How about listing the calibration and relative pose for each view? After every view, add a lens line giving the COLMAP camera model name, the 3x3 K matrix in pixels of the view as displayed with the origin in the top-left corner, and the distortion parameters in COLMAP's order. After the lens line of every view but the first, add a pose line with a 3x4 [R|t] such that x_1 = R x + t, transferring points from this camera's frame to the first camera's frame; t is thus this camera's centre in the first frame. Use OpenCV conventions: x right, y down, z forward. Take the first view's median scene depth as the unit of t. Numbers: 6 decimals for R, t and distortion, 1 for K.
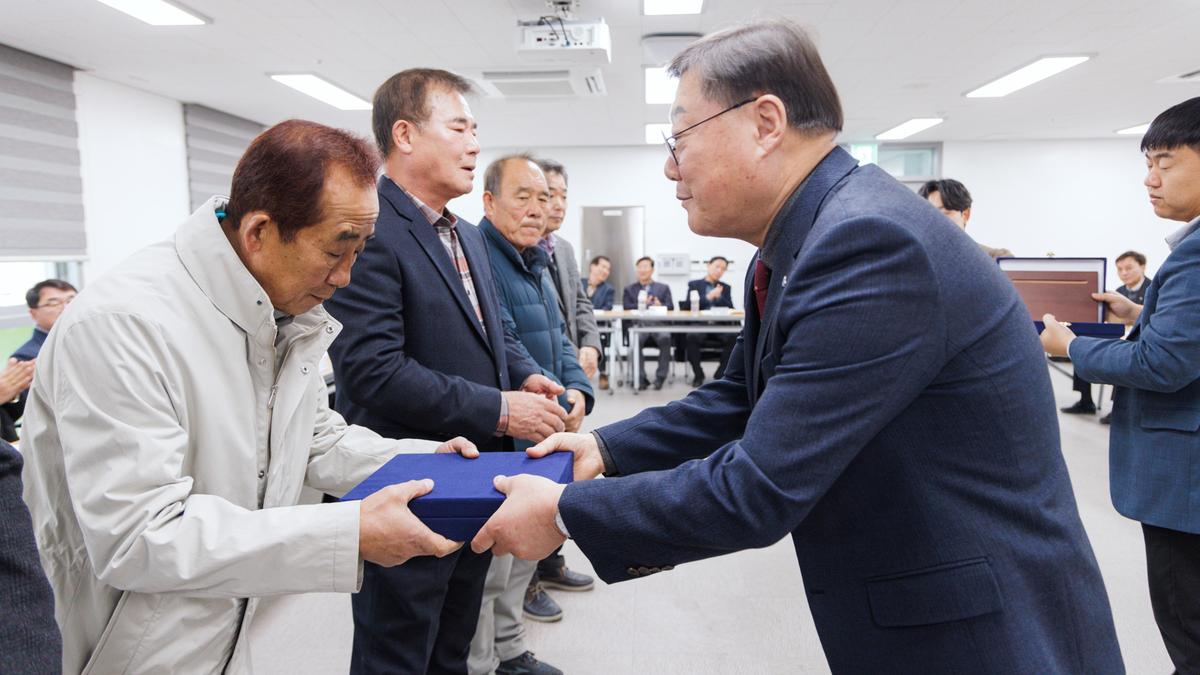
lens RADIAL K [[822.7, 0, 597.5], [0, 822.7, 338.1], [0, 0, 1]] dist [0.029545, 0.003209]
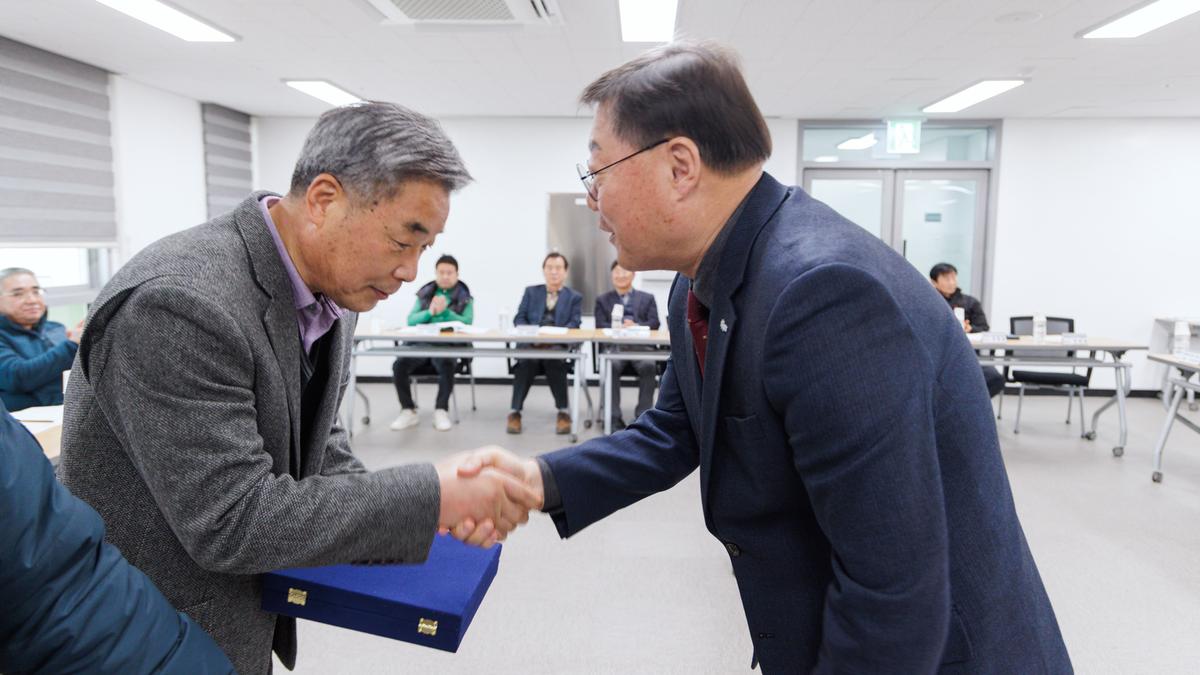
lens RADIAL K [[820.1, 0, 600.0], [0, 820.1, 337.5], [0, 0, 1]] dist [0.033771, 0.001225]
pose [[0.999797, 0.016686, 0.011316, 0.043763], [-0.016761, 0.999838, 0.006581, -0.045871], [-0.011205, -0.006769, 0.999914, 0.363430]]
